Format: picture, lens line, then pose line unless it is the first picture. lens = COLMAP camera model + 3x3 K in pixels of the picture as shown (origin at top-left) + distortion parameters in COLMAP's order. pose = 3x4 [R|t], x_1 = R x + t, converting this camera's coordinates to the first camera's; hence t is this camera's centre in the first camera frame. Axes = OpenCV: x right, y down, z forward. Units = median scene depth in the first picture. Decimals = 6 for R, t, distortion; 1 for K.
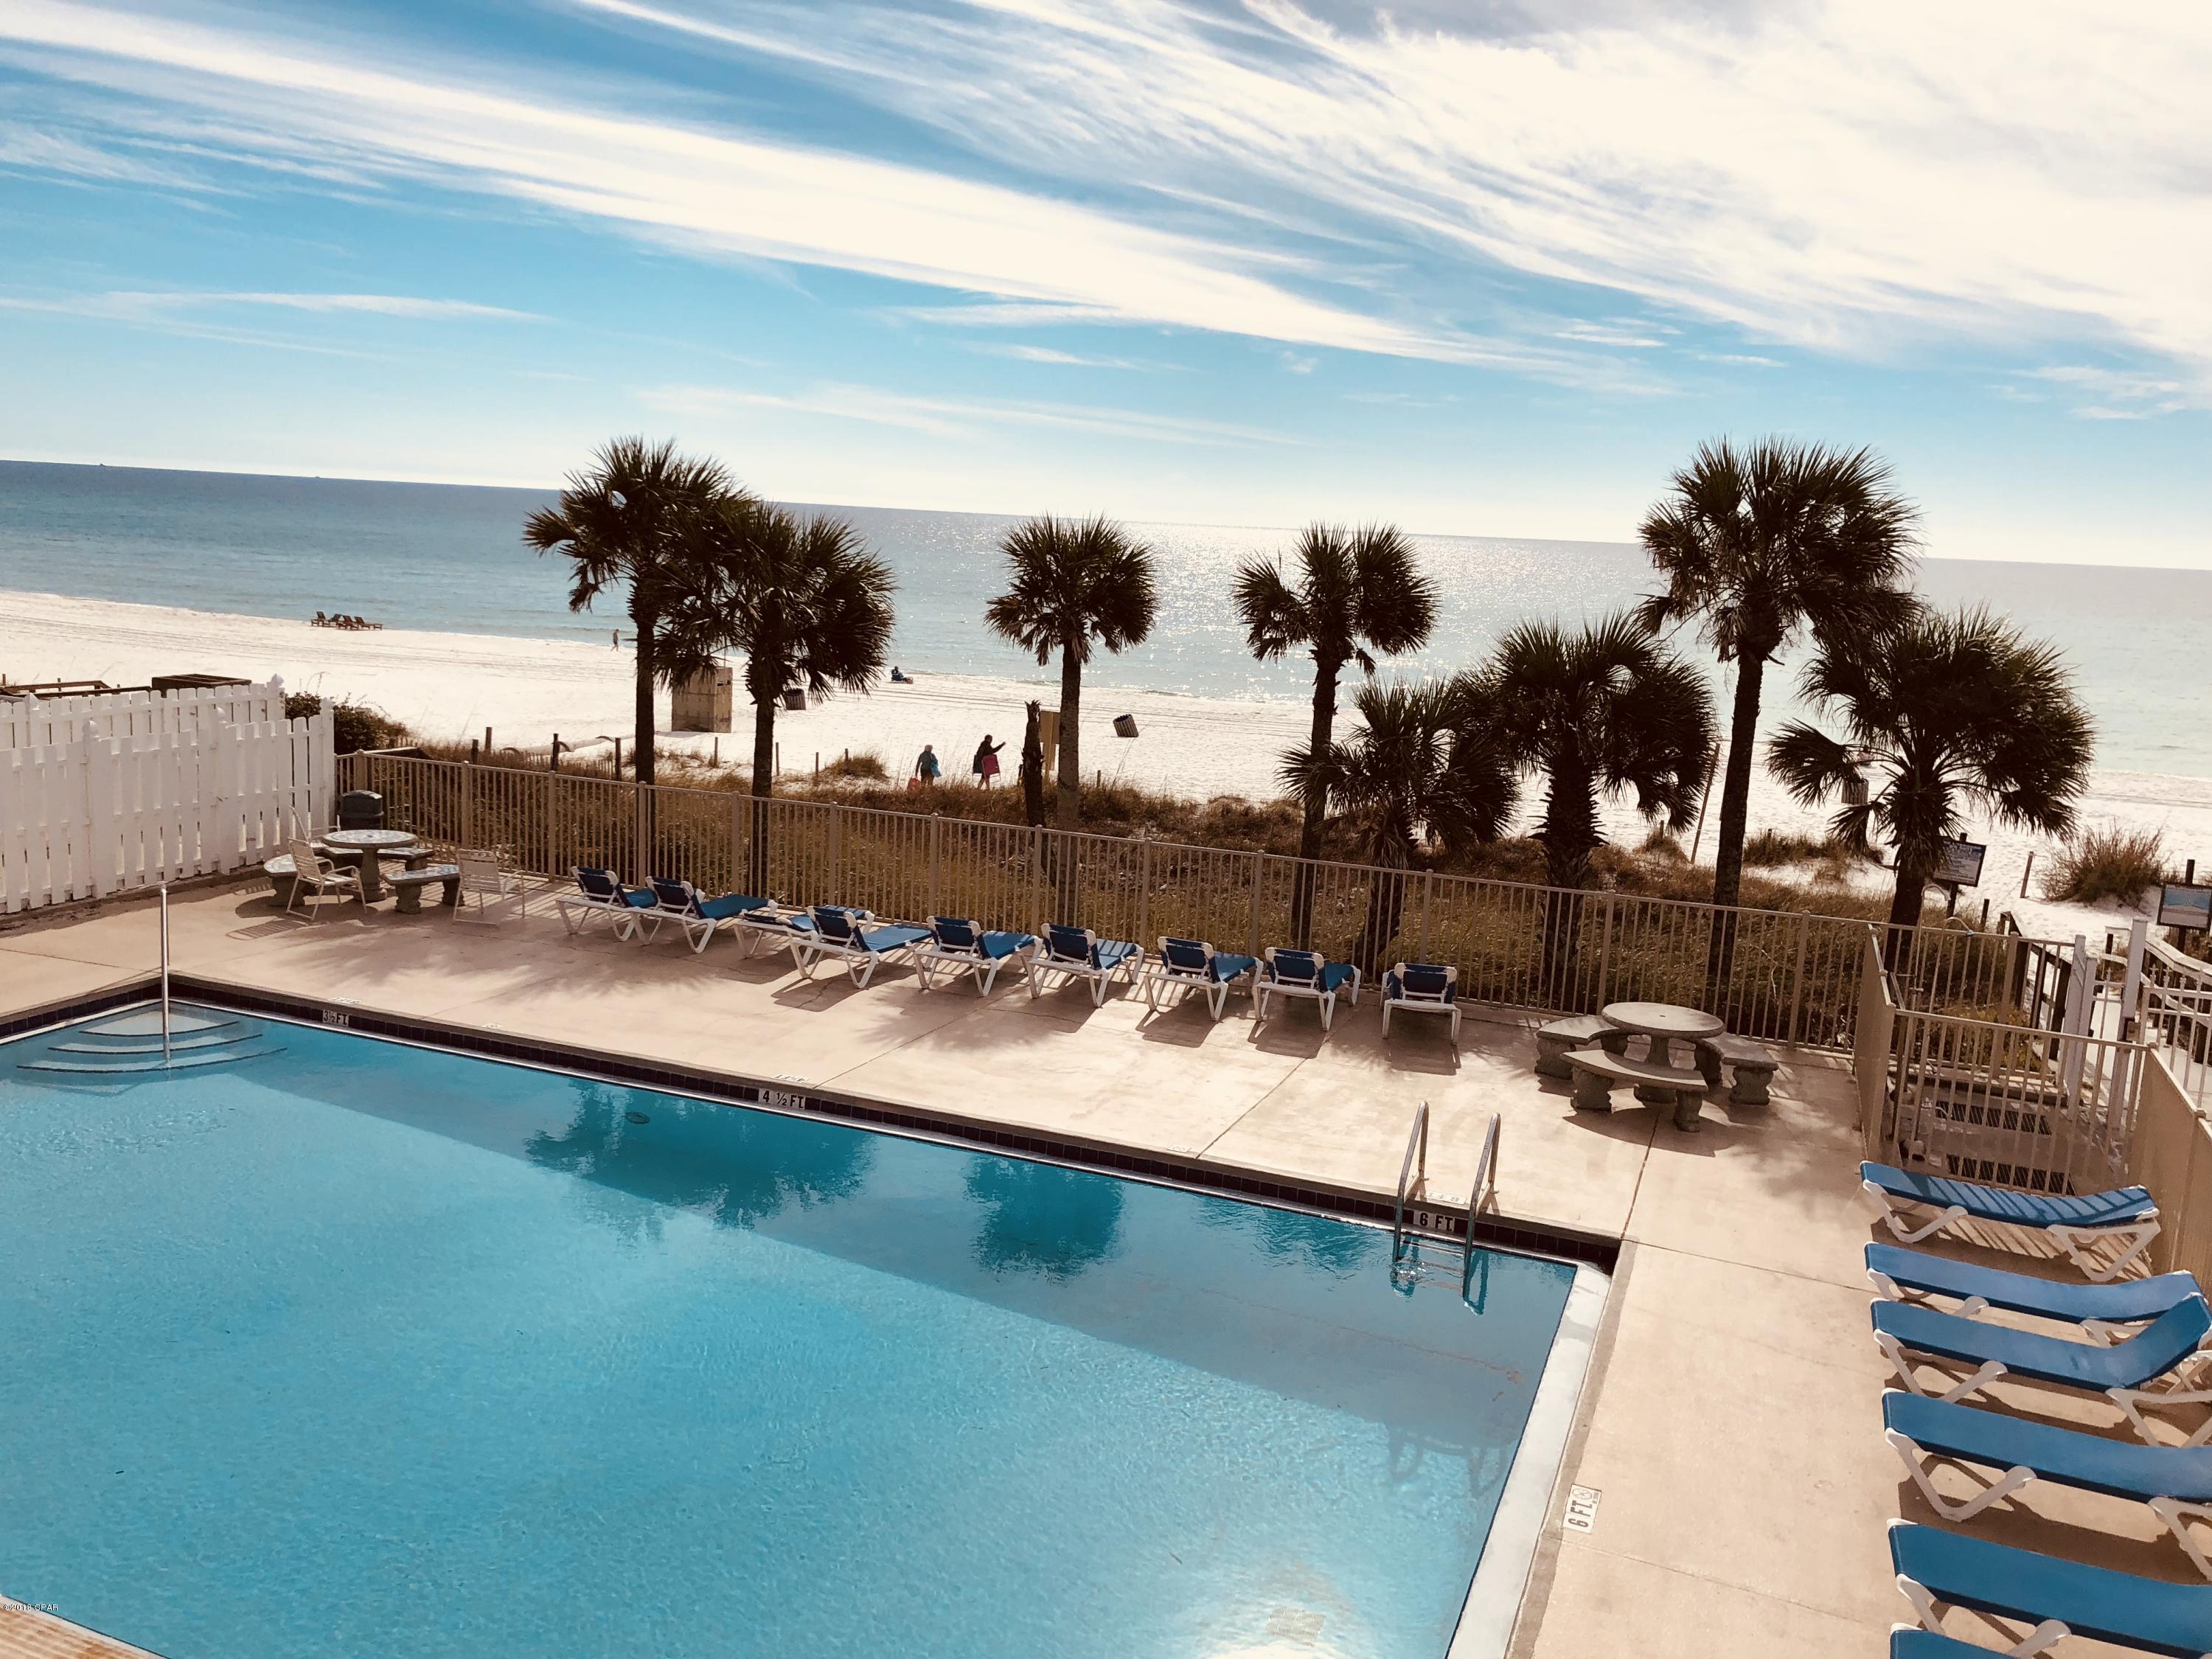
lens RADIAL K [[1799.0, 0, 1106.0], [0, 1799.0, 829.5], [0, 0, 1]] dist [0.013597, 0.009919]
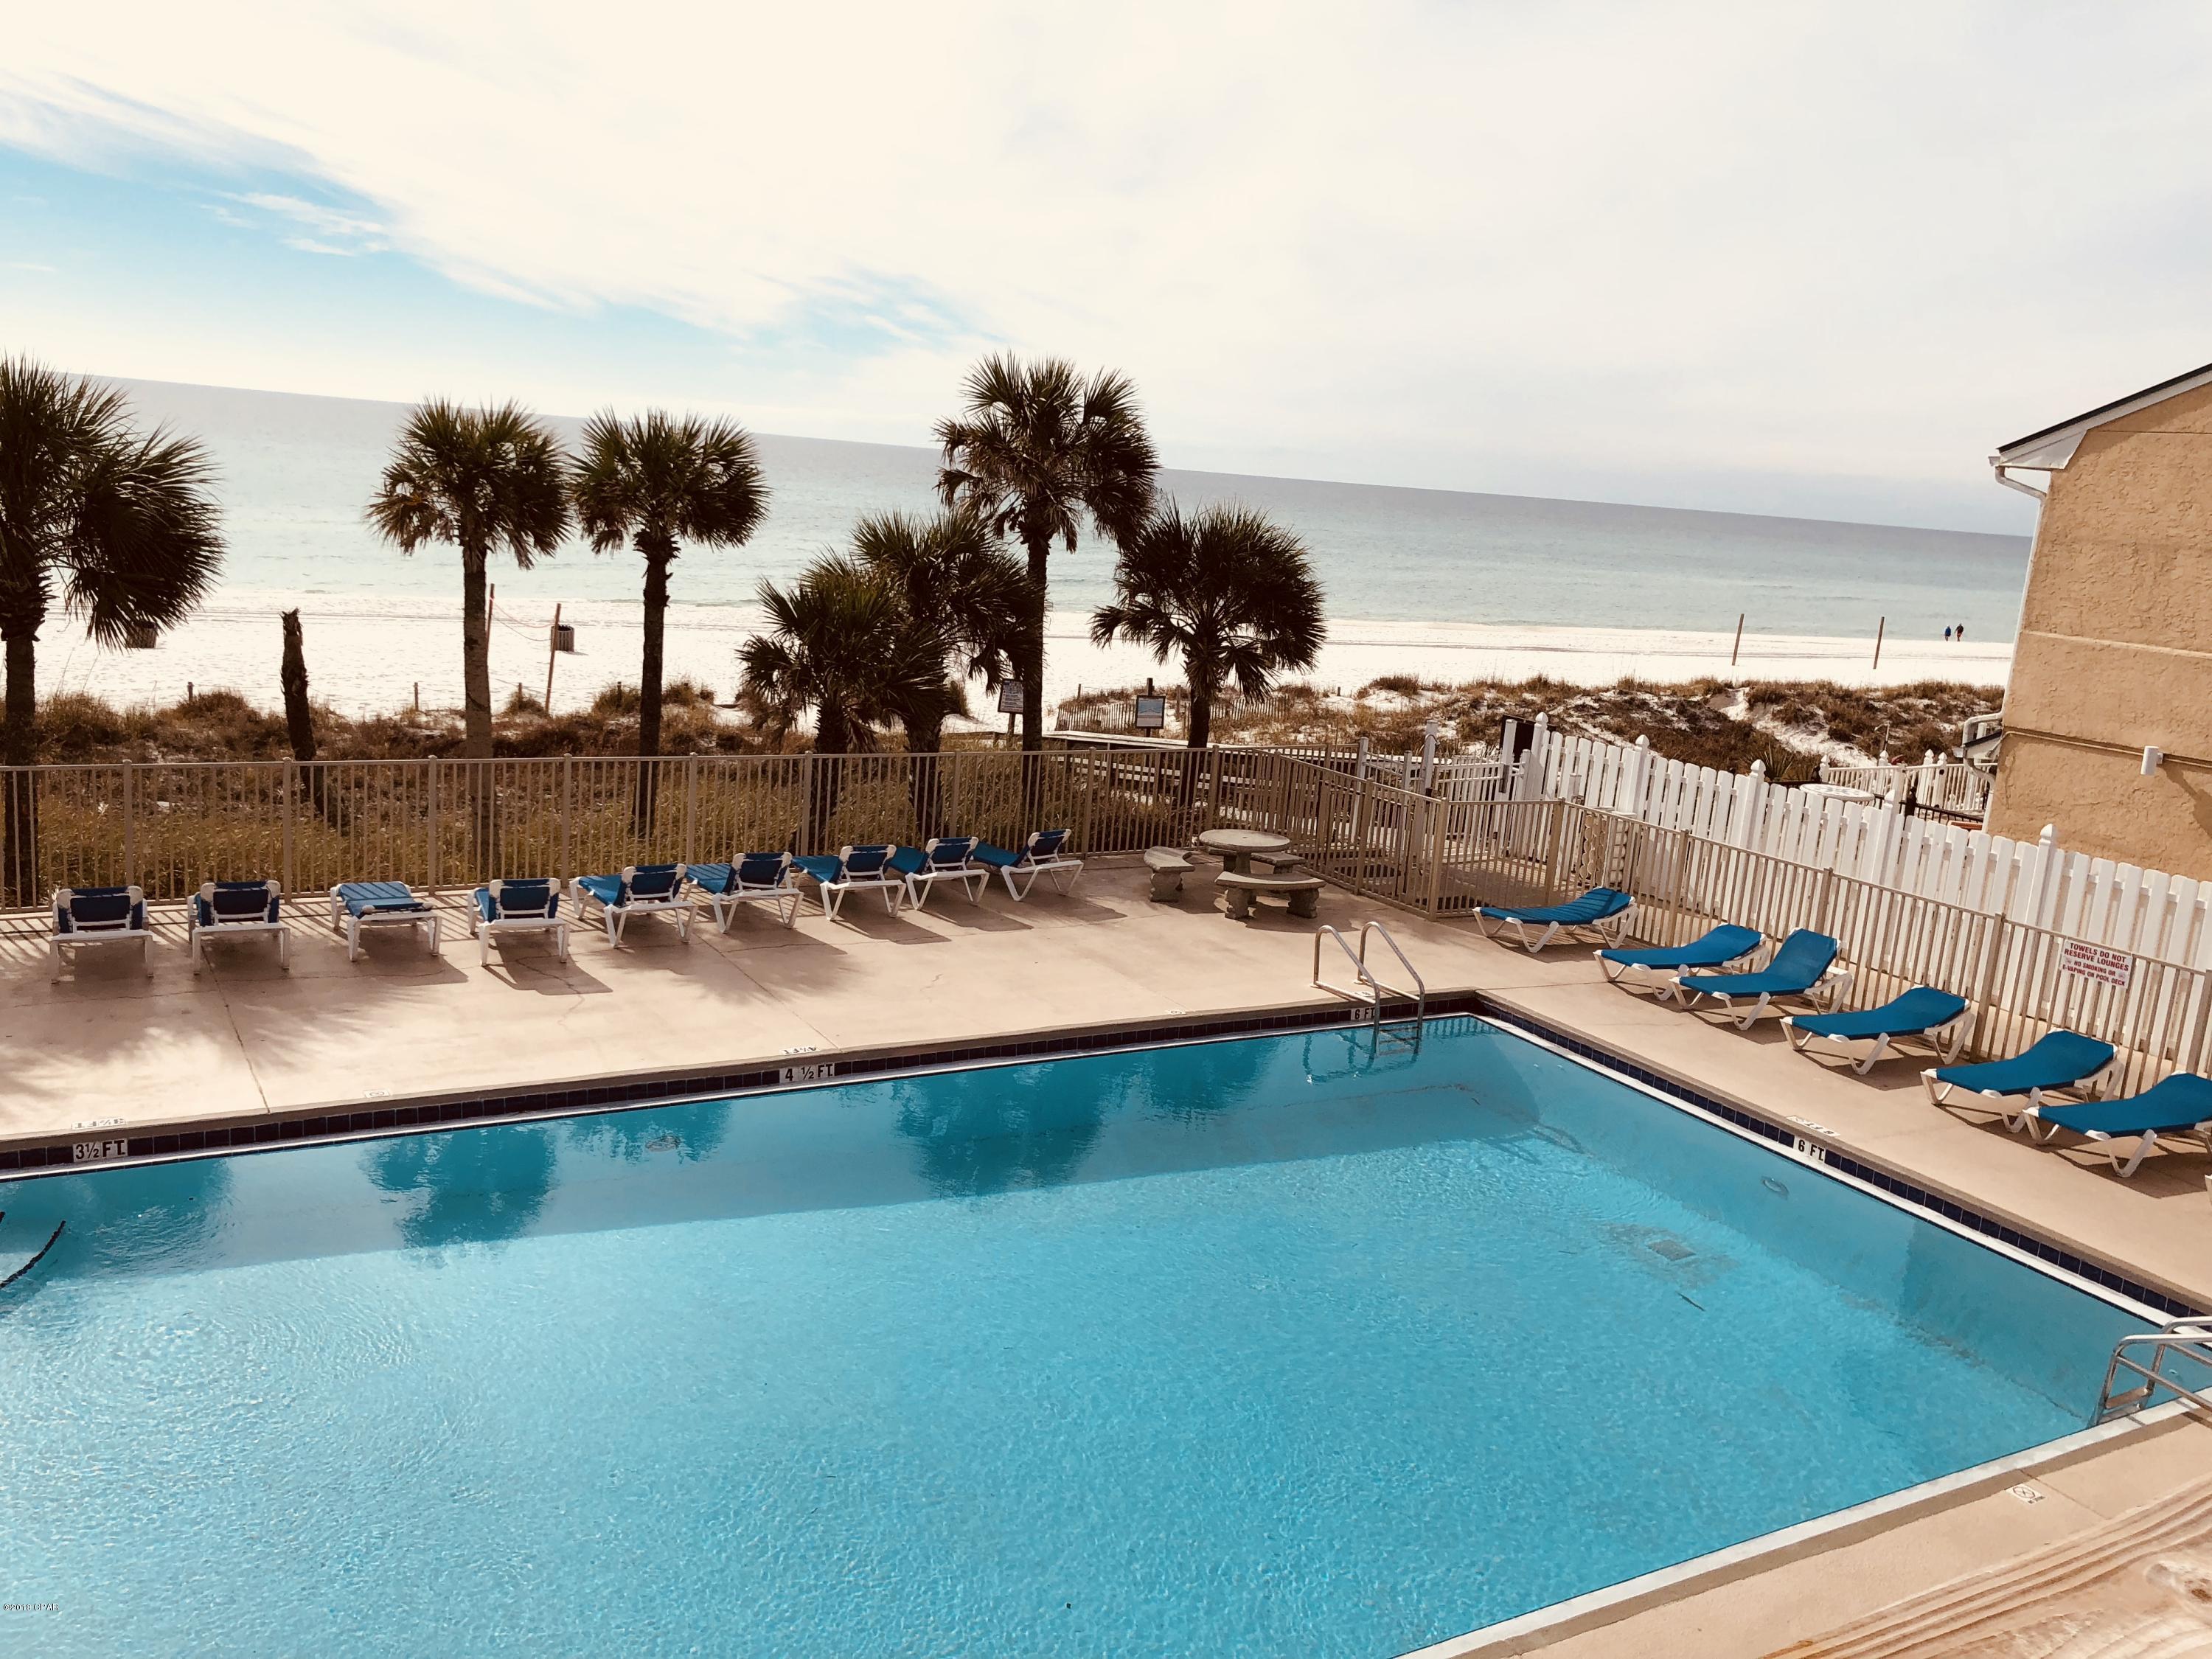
lens RADIAL K [[1790.2, 0, 1105.1], [0, 1790.2, 788.2], [0, 0, 1]] dist [0.011761, -0.000060]
pose [[0.617958, -0.138013, 0.774003, -0.558080], [0.081173, 0.990411, 0.111794, -0.062767], [-0.782009, -0.006256, 0.623235, 0.213632]]
